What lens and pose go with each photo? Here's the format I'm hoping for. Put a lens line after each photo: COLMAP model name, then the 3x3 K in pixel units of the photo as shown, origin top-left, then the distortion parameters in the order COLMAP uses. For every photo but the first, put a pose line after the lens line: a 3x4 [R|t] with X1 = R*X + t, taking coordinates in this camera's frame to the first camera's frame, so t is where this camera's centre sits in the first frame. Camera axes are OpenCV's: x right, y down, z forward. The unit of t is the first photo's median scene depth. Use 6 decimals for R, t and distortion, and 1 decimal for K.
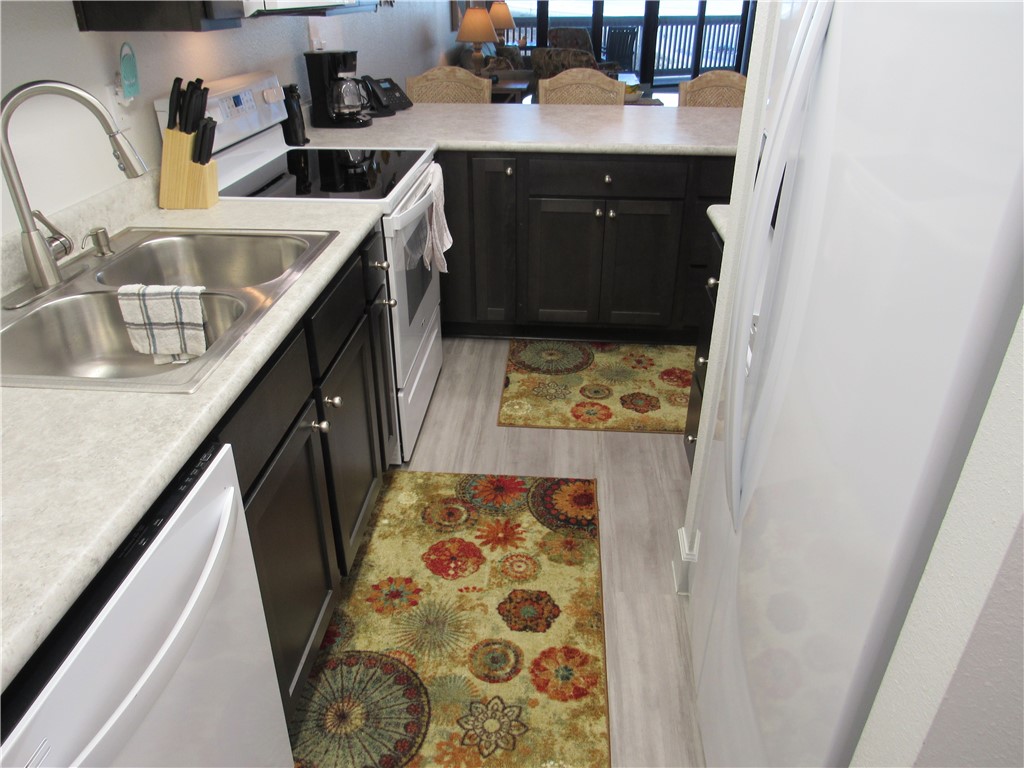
lens RADIAL K [[733.1, 0, 512.0], [0, 733.1, 384.0], [0, 0, 1]] dist [-0.039895, 0.024477]
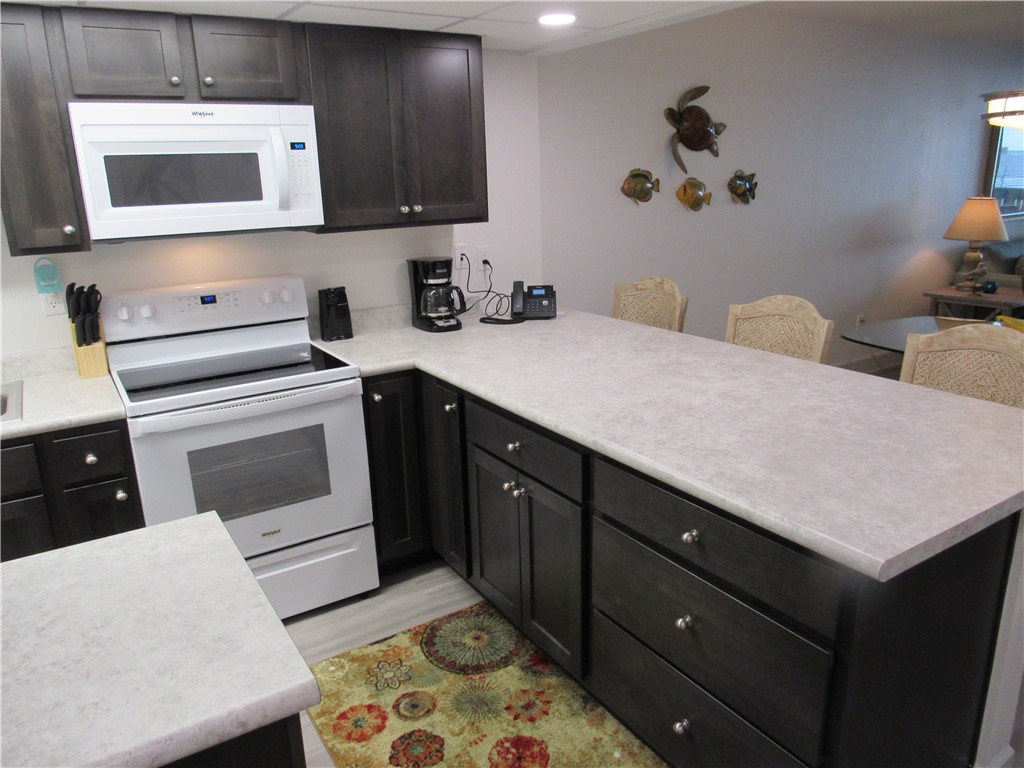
lens RADIAL K [[733.1, 0, 512.0], [0, 733.1, 384.0], [0, 0, 1]] dist [-0.039895, 0.024477]
pose [[0.587336, 0.200753, -0.784051, 0.691569], [-0.357336, 0.933536, -0.028654, -0.311656], [0.726187, 0.296998, 0.620035, 0.505769]]
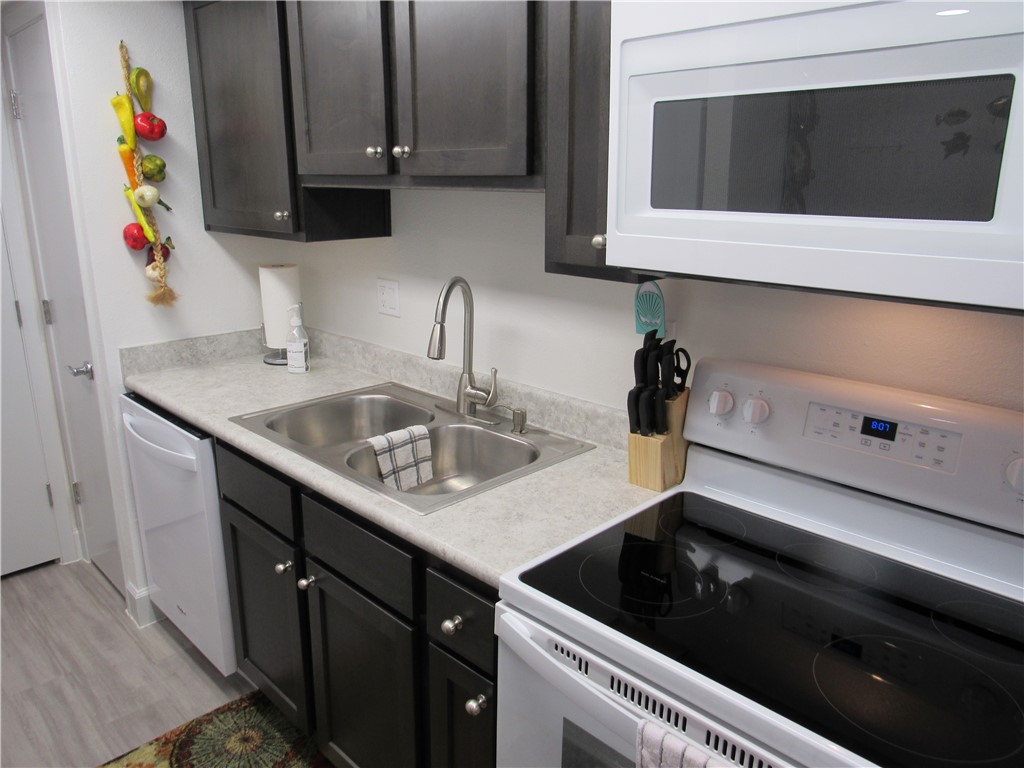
lens RADIAL K [[733.1, 0, 512.0], [0, 733.1, 384.0], [0, 0, 1]] dist [-0.039895, 0.024477]
pose [[-0.653782, 0.195474, -0.730999, 0.148663], [-0.367686, 0.762270, 0.532683, -0.465087], [0.661344, 0.617036, -0.426485, 0.792957]]
